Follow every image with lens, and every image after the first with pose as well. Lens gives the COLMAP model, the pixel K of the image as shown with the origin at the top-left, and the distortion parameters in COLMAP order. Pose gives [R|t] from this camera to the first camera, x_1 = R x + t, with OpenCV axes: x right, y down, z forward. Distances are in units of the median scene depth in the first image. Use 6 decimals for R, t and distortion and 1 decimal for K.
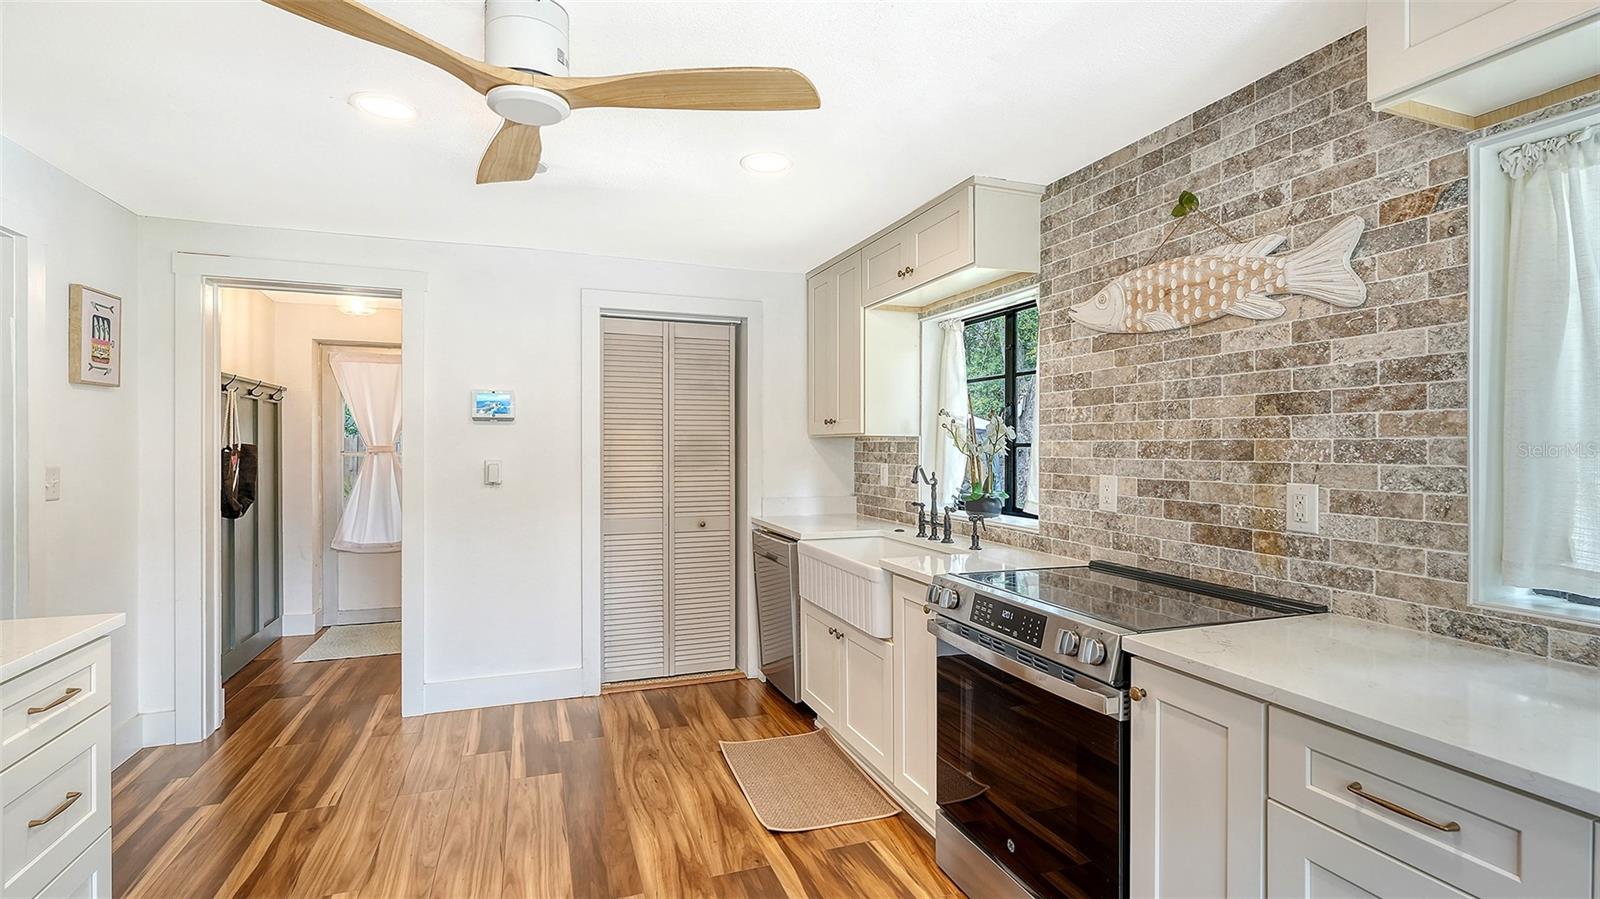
lens RADIAL K [[740.6, 0, 803.7], [0, 740.6, 447.8], [0, 0, 1]] dist [-0.009044, -0.000886]
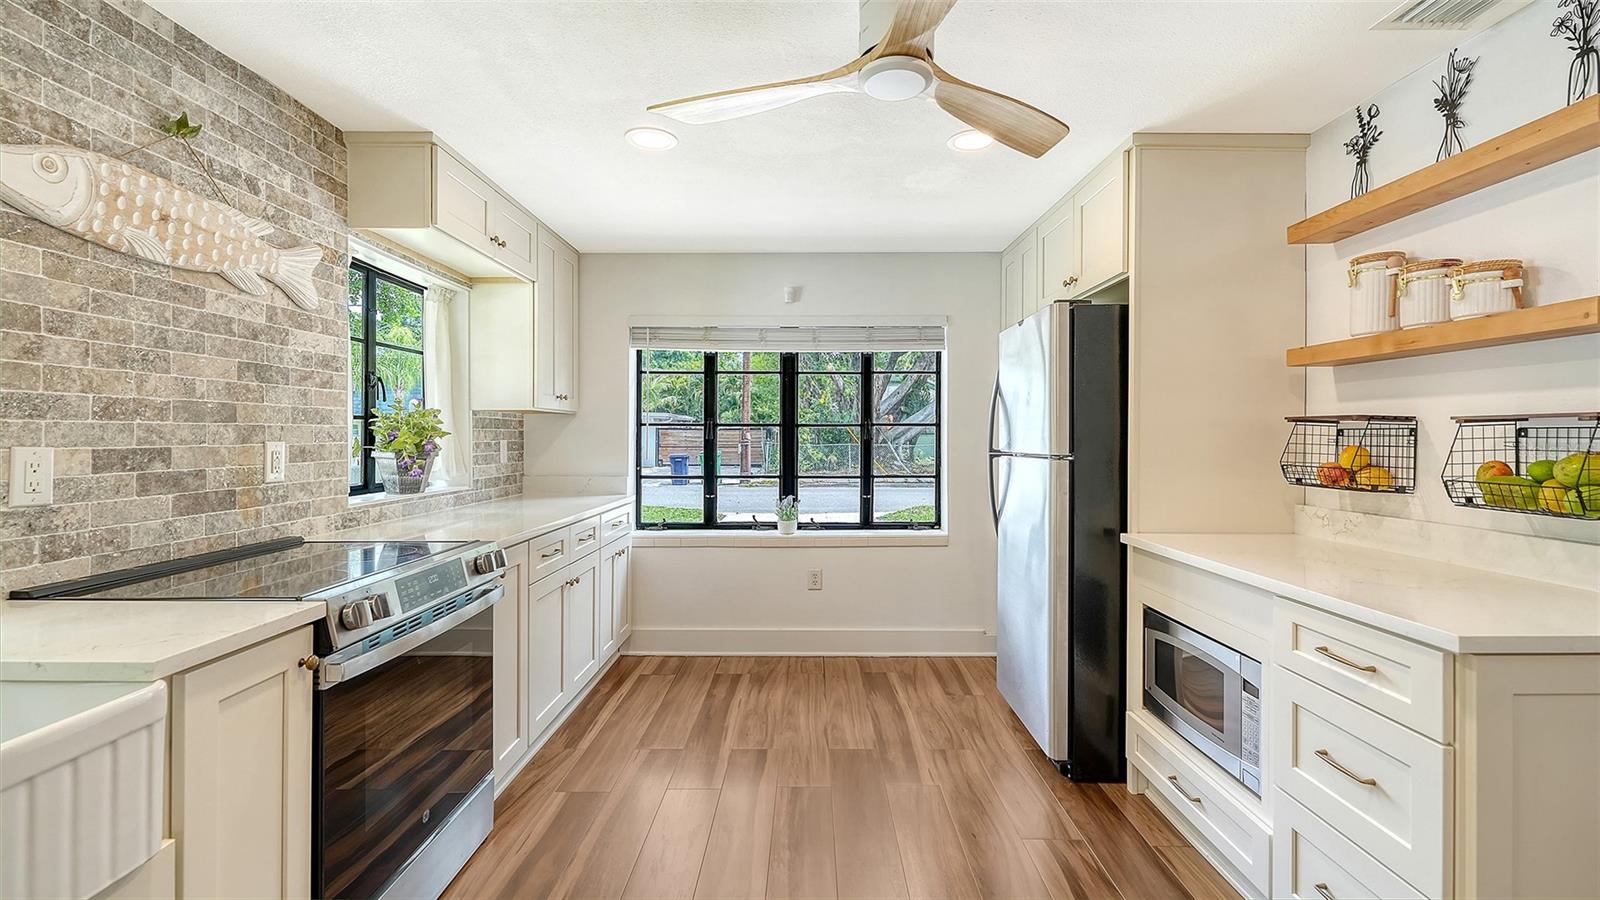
lens RADIAL K [[699.1, 0, 801.4], [0, 699.1, 435.6], [0, 0, 1]] dist [-0.004571, -0.001652]
pose [[-0.933804, -0.004754, 0.357754, -0.458832], [-0.002947, 0.999980, 0.005595, 0.025734], [-0.357774, 0.004171, -0.933799, 1.514387]]
